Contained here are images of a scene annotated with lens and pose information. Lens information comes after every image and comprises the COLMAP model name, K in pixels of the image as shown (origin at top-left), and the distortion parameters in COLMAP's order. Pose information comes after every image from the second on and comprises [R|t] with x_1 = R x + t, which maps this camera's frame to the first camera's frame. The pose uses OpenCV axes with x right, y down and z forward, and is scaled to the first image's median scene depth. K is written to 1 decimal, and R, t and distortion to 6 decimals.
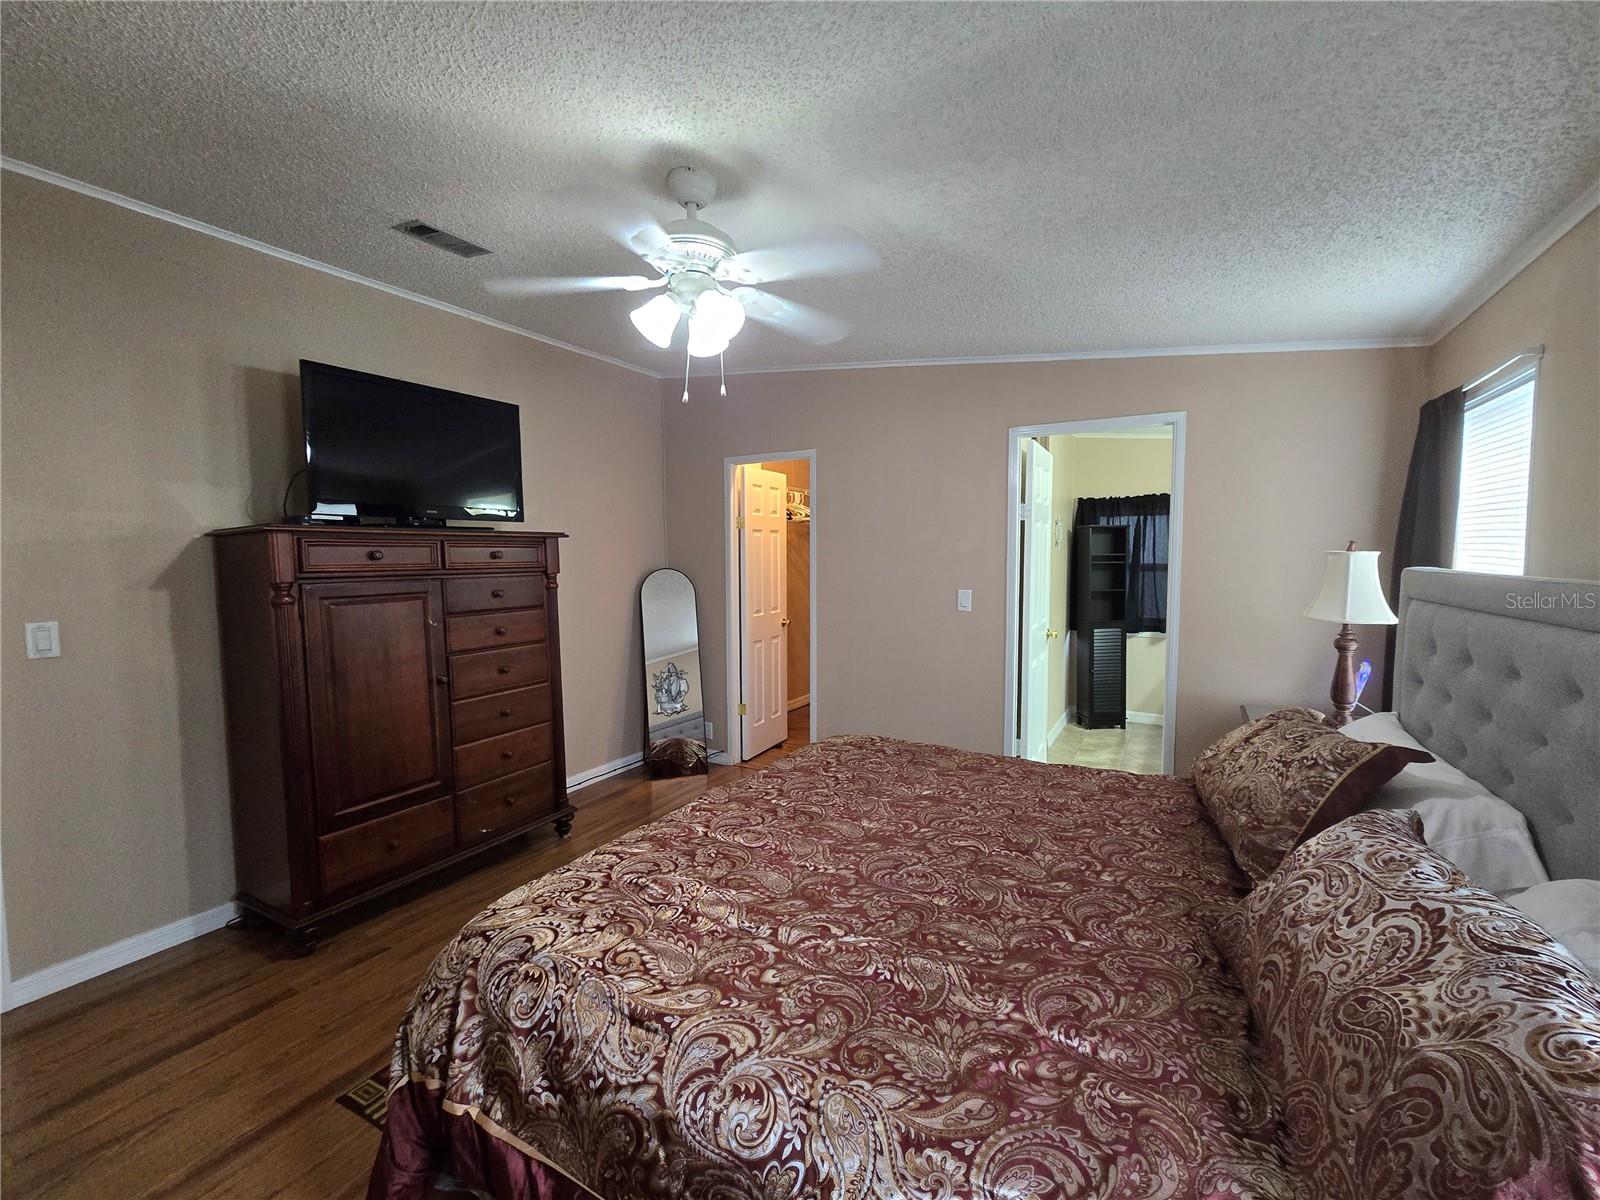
lens RADIAL K [[655.3, 0, 805.0], [0, 655.3, 601.8], [0, 0, 1]] dist [-0.001112, 0.000525]
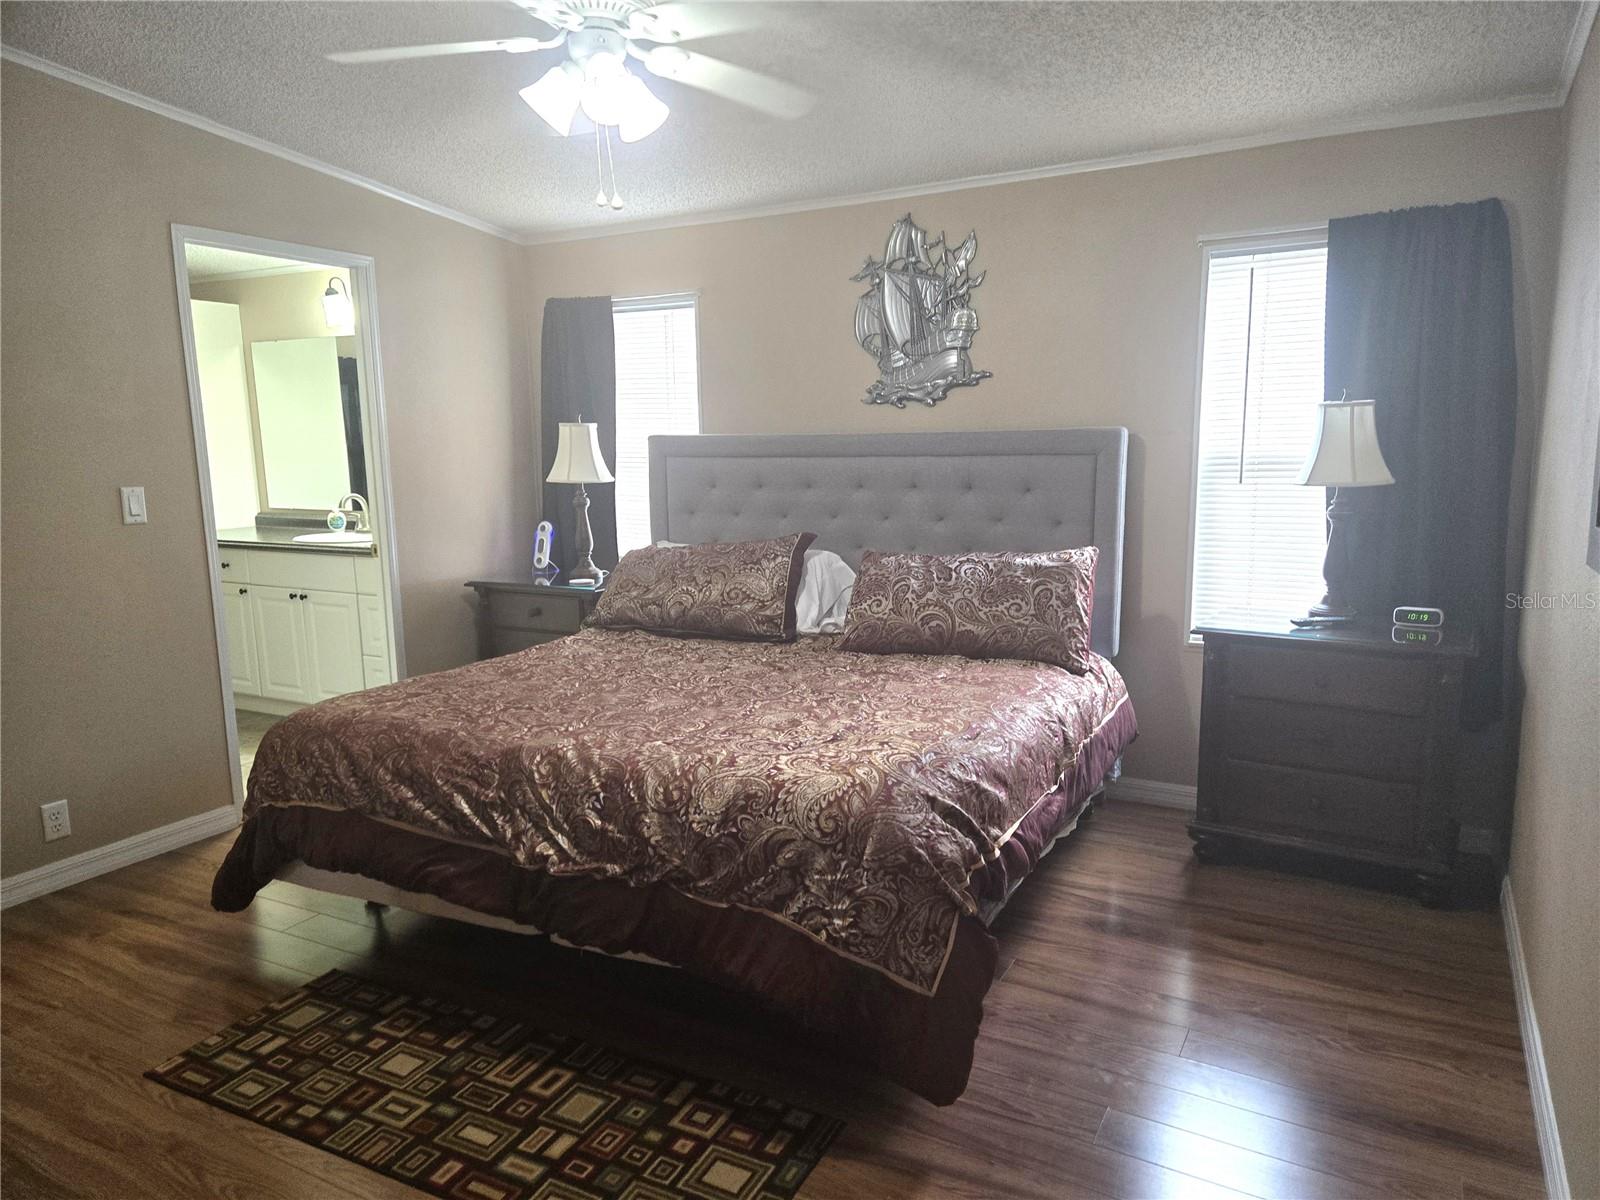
lens RADIAL K [[1063.2, 0, 804.4], [0, 1063.2, 602.5], [0, 0, 1]] dist [0.061404, -0.003662]
pose [[-0.019099, -0.151935, 0.988206, -1.694171], [0.088754, 0.984227, 0.153038, -0.027127], [-0.995870, 0.090630, -0.005313, 0.913483]]
